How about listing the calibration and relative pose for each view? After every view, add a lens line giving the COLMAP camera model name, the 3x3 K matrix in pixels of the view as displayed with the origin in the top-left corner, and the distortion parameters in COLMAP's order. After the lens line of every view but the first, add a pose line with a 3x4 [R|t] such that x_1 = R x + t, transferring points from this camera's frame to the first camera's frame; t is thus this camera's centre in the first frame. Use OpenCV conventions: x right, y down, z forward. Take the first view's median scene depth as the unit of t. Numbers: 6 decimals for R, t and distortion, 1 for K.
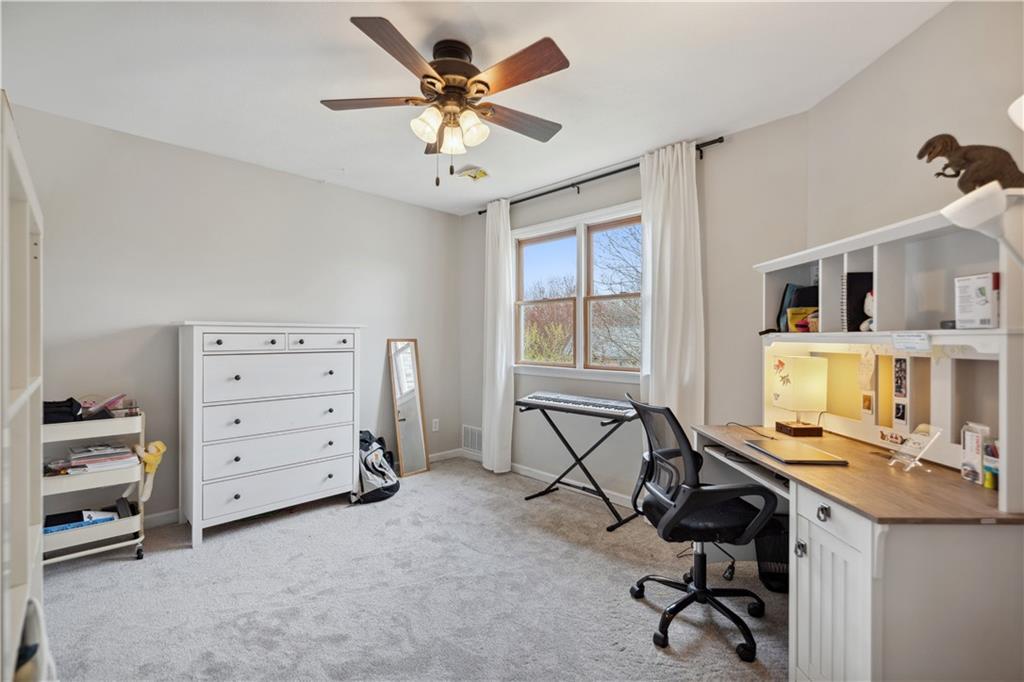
lens RADIAL K [[441.6, 0, 510.5], [0, 441.6, 339.4], [0, 0, 1]] dist [-0.000320, -0.000094]
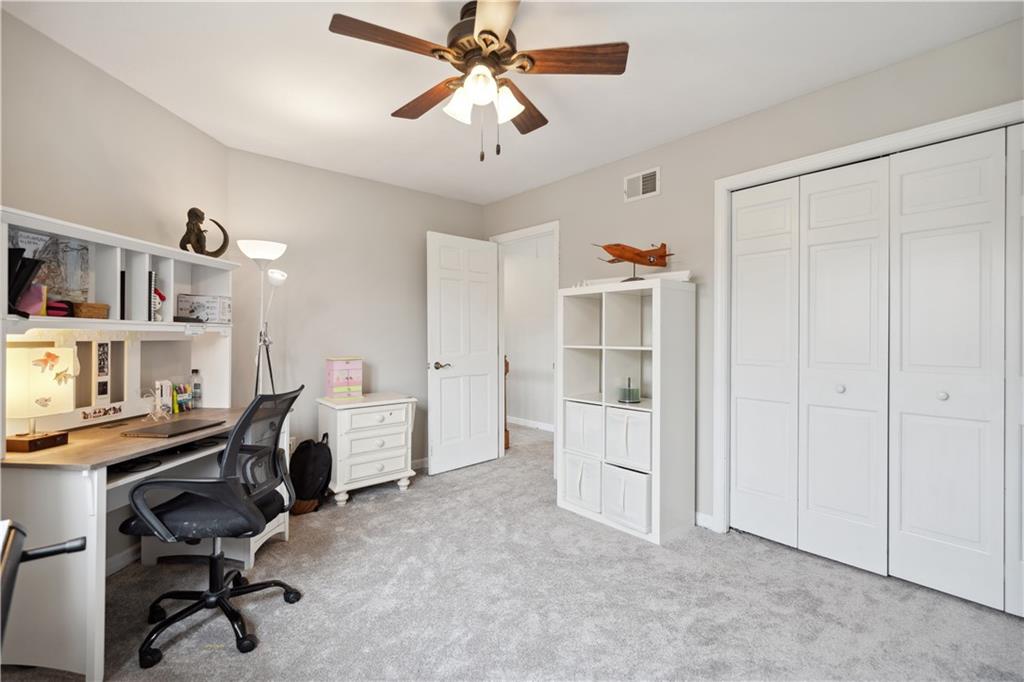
lens RADIAL K [[456.9, 0, 513.4], [0, 456.9, 337.2], [0, 0, 1]] dist [0.002314, 0.000054]
pose [[-0.998117, -0.010779, 0.060392, -0.283847], [-0.010669, 0.999941, 0.002148, 0.012844], [-0.060412, 0.001500, -0.998172, 2.152329]]
